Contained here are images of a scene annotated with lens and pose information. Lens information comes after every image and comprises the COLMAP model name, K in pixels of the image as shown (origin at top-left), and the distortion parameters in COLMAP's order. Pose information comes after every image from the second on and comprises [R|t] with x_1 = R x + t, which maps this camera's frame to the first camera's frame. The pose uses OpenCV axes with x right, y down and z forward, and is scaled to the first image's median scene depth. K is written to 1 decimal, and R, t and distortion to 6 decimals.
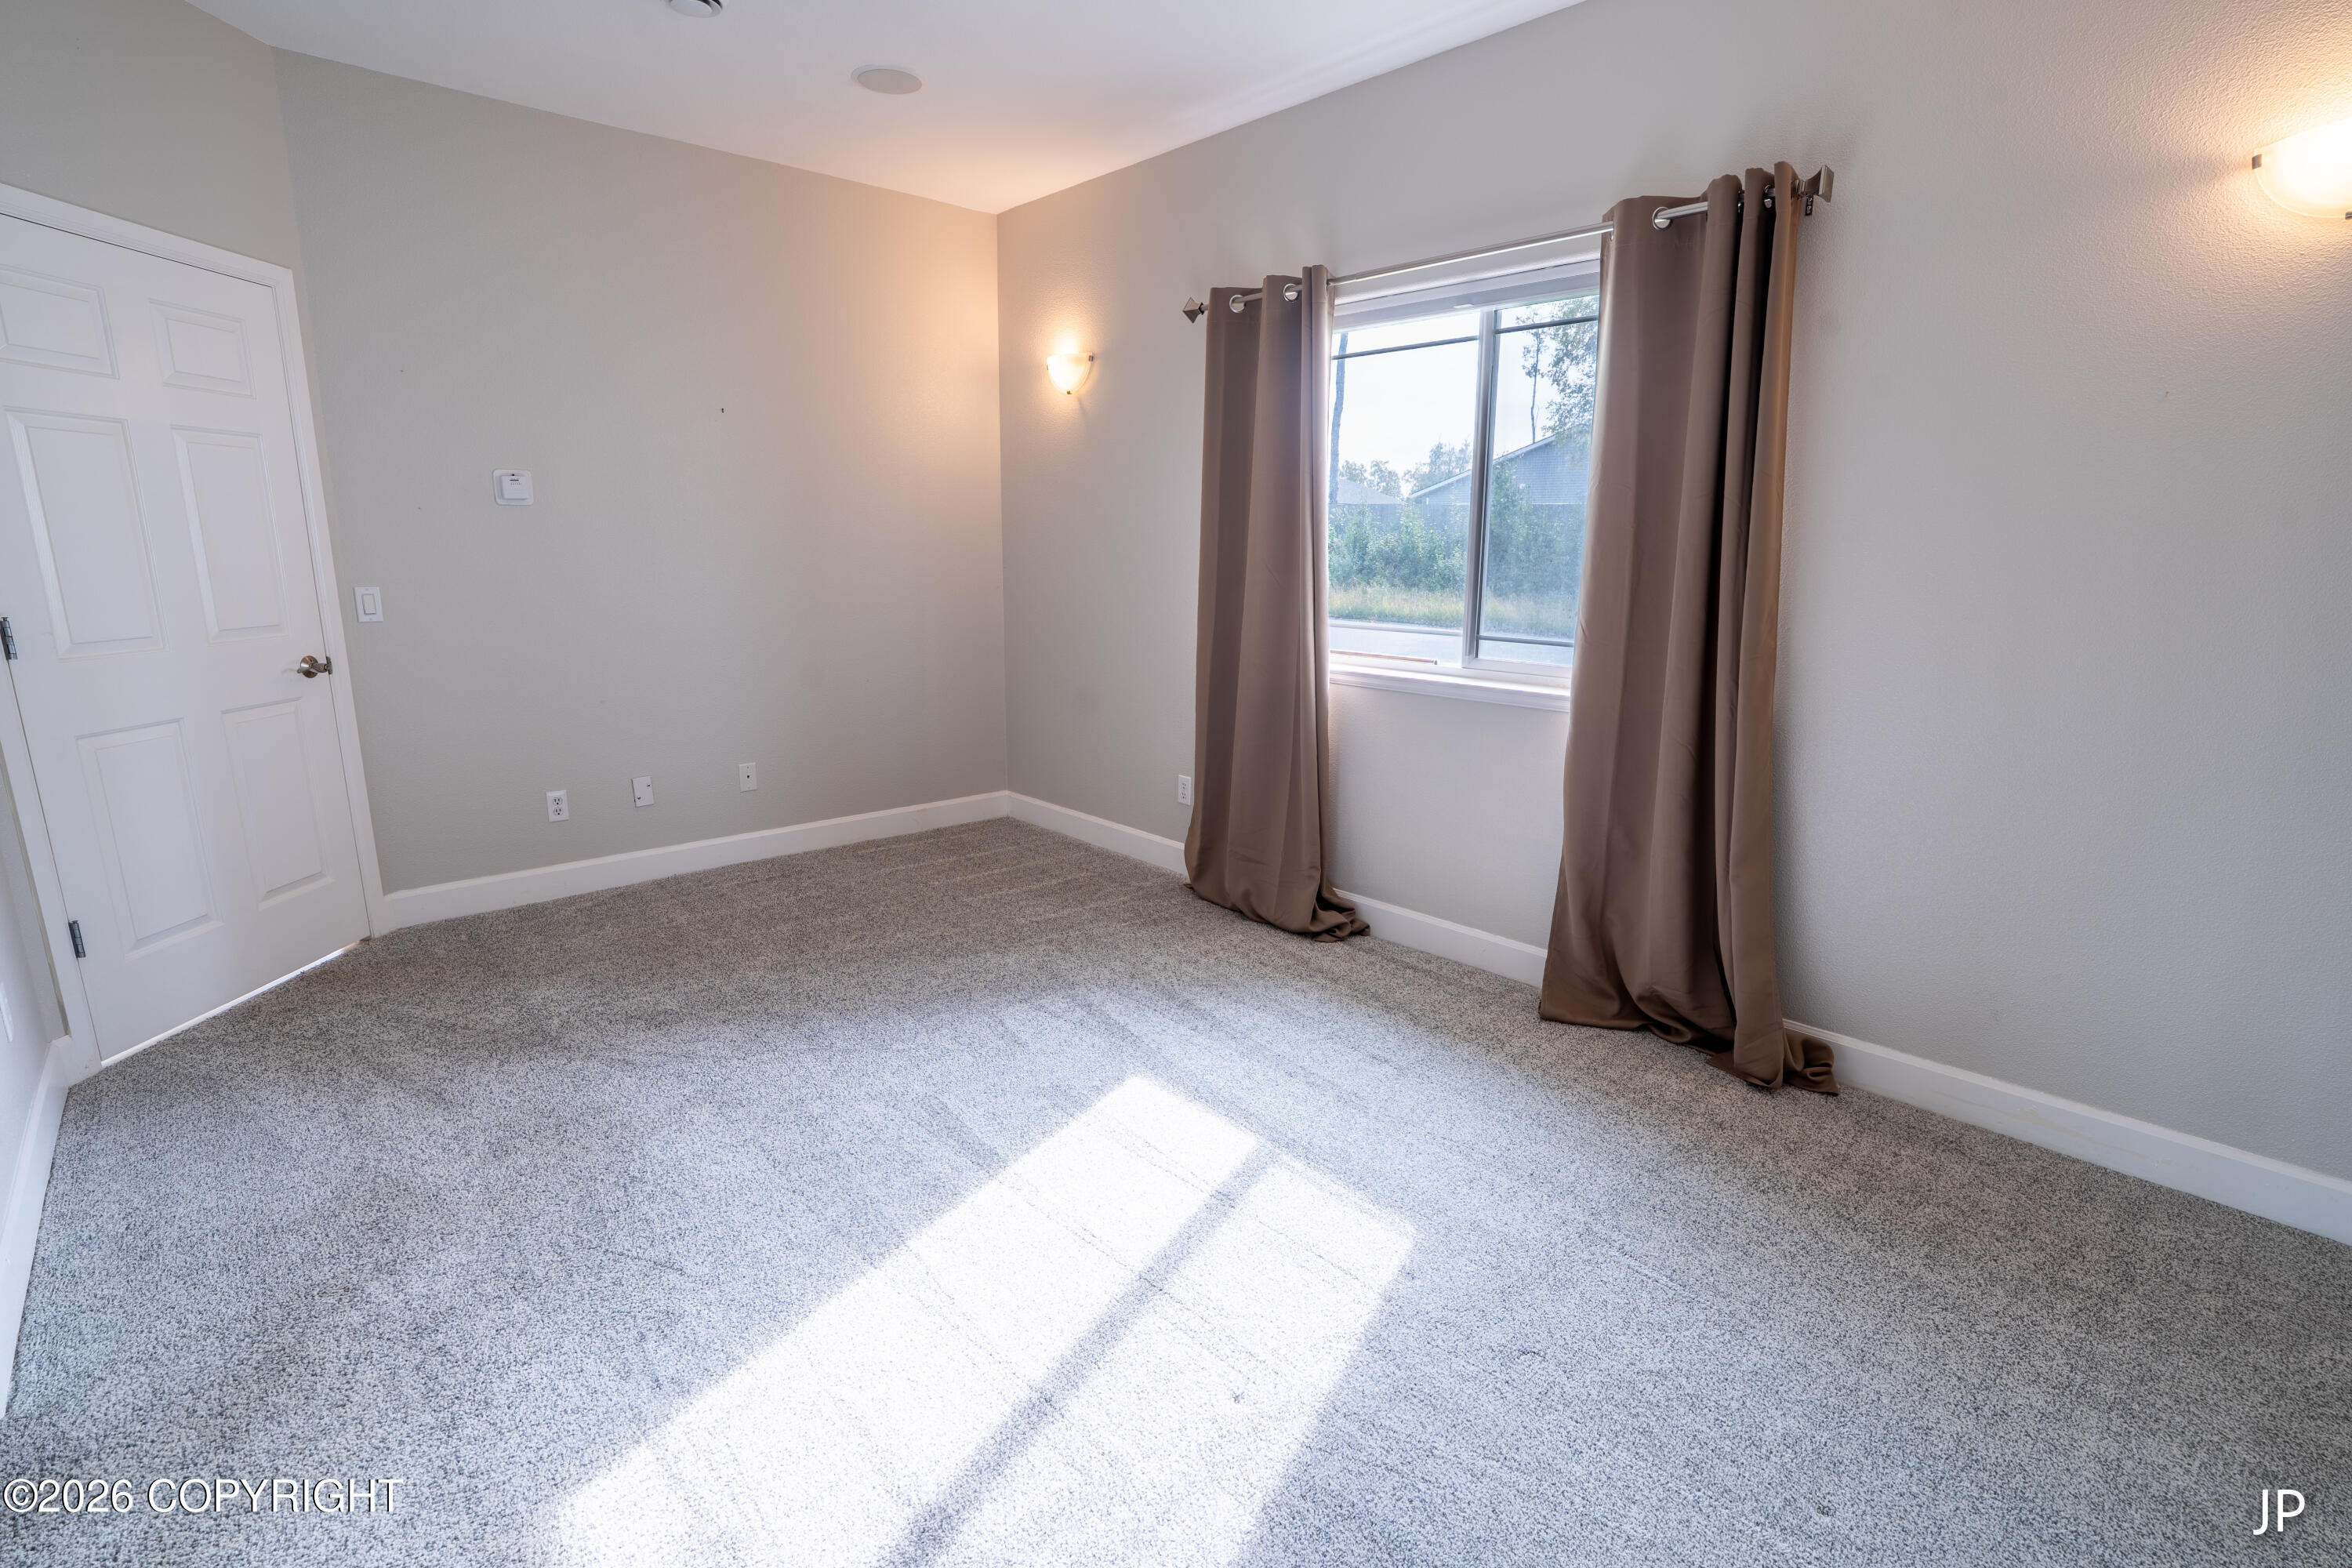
lens RADIAL K [[1086.3, 0, 1176.9], [0, 1086.3, 793.8], [0, 0, 1]] dist [-0.069028, 0.022934]
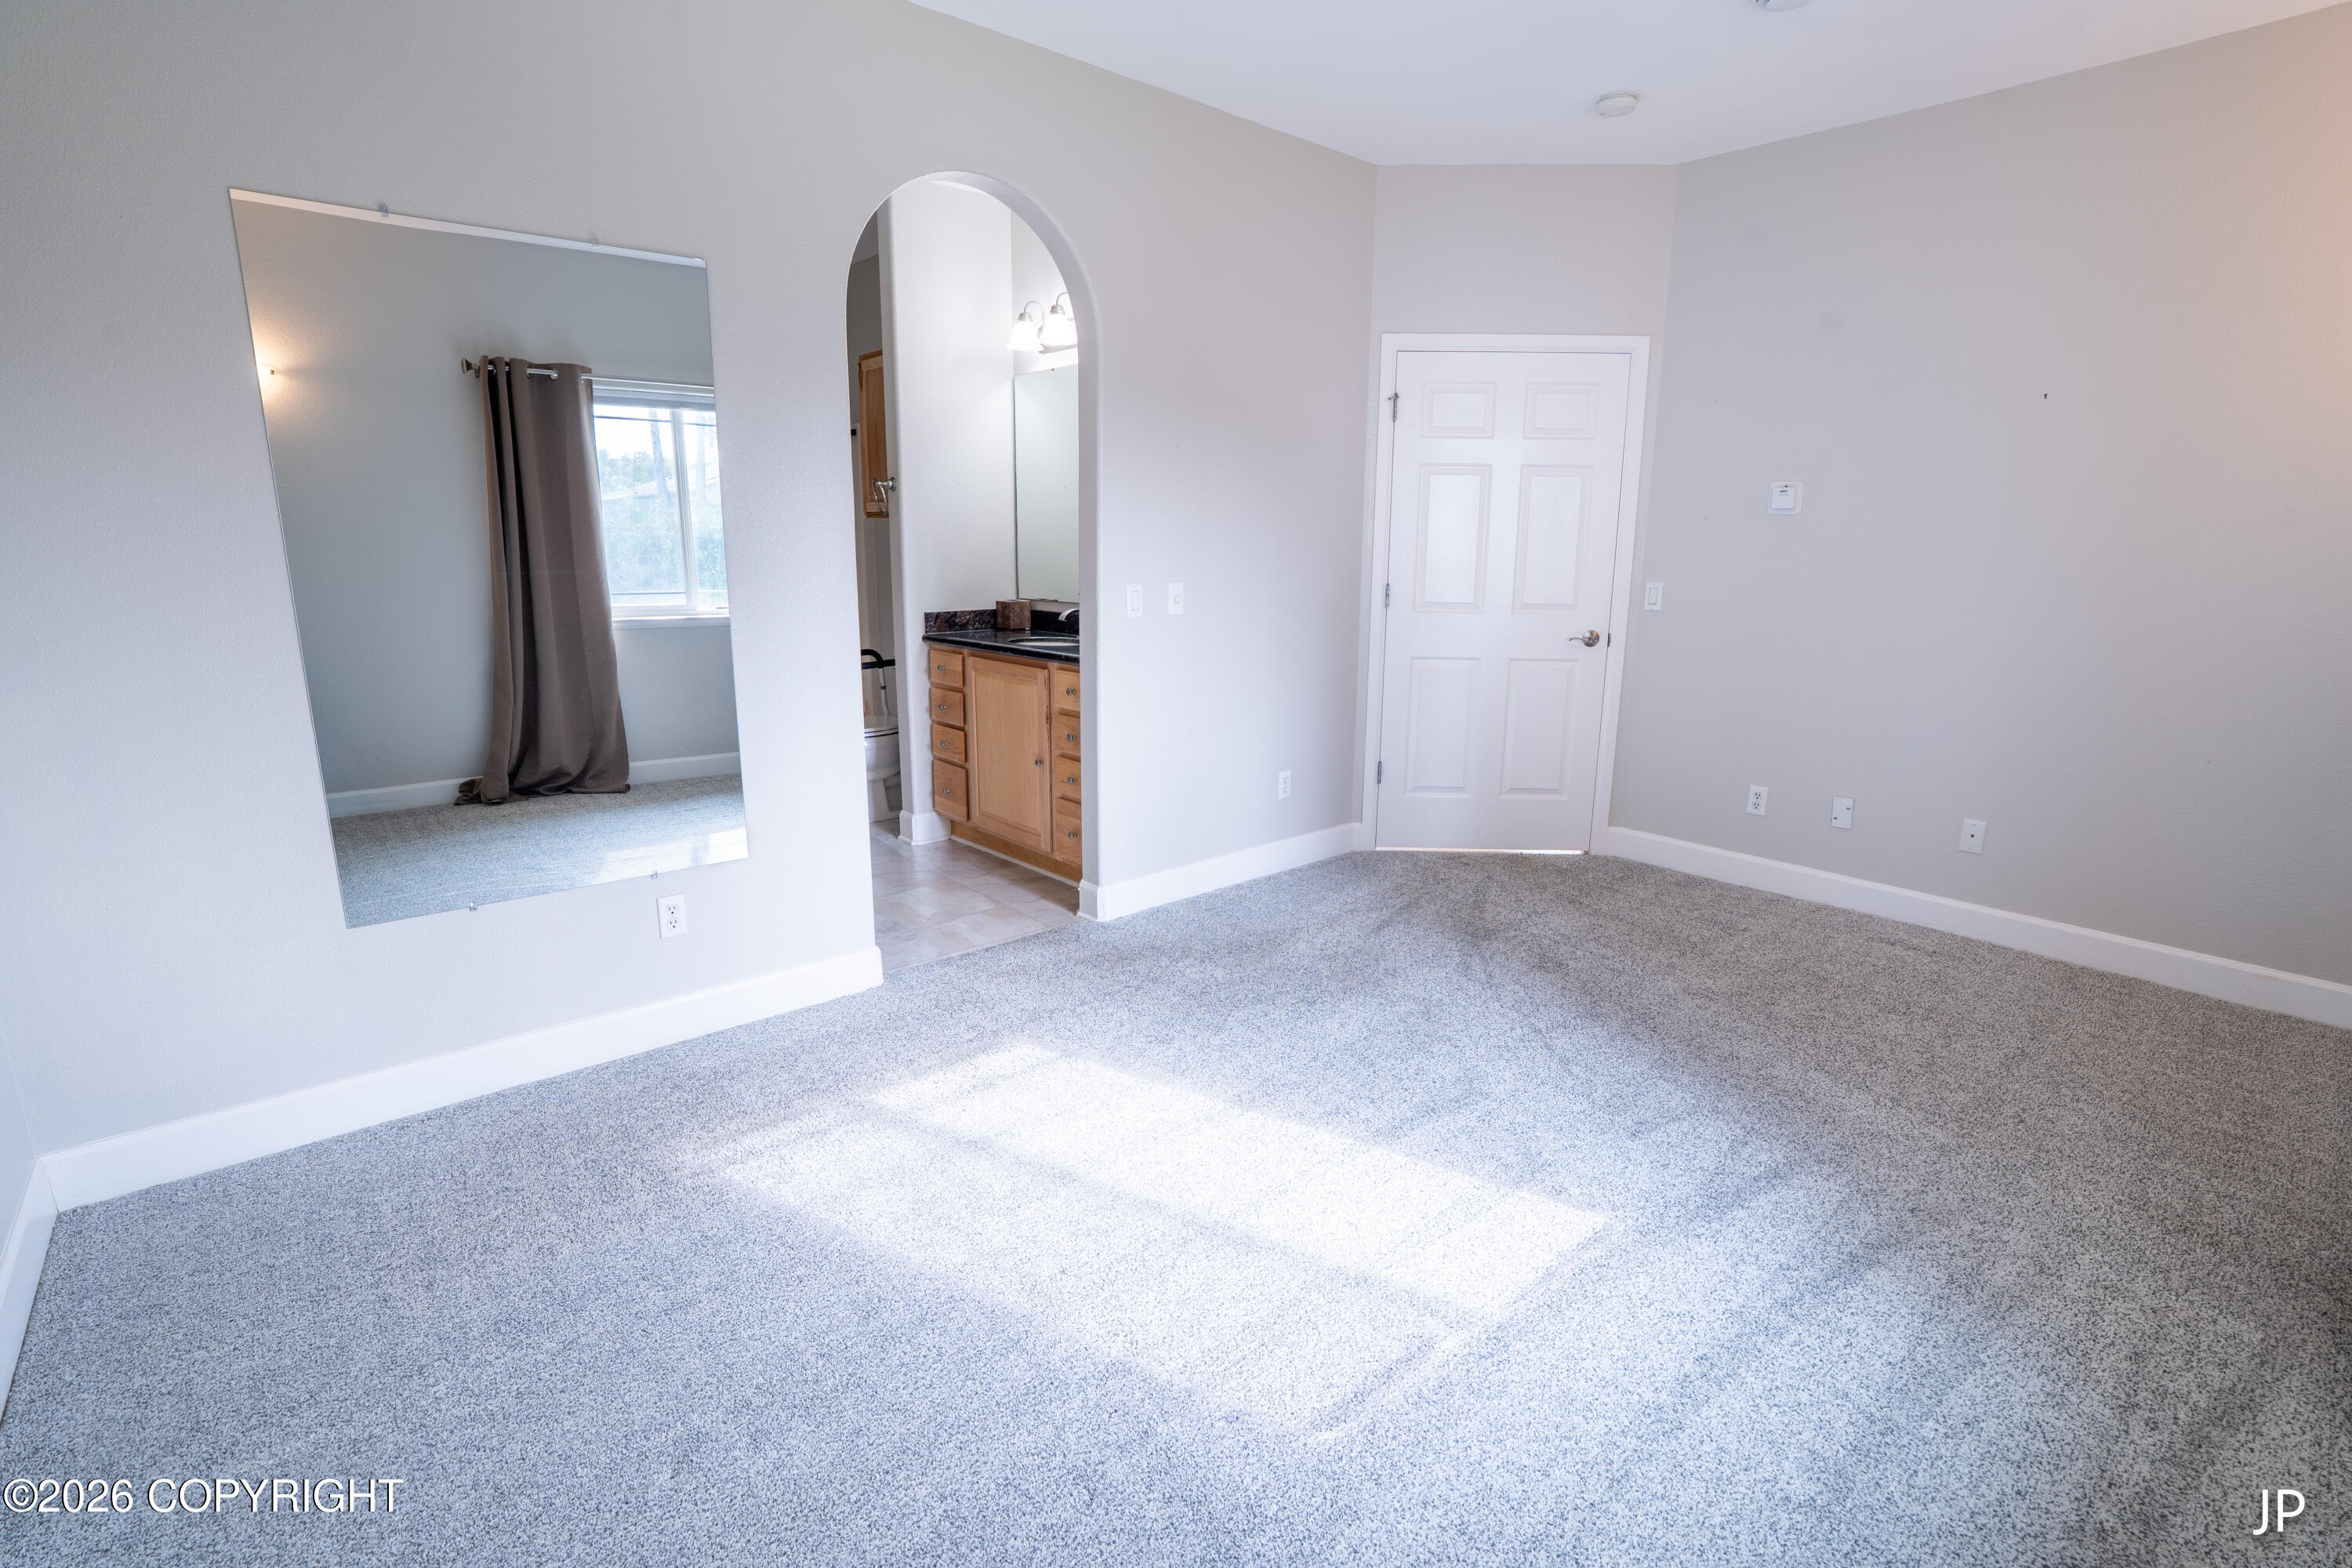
lens RADIAL K [[1086.3, 0, 1165.5], [0, 1086.3, 792.5], [0, 0, 1]] dist [-0.069028, 0.022934]
pose [[-0.029926, 0.219385, -0.975179, 0.583800], [-0.231650, 0.947532, 0.220274, -0.117098], [0.972339, 0.232493, 0.022465, 0.515624]]
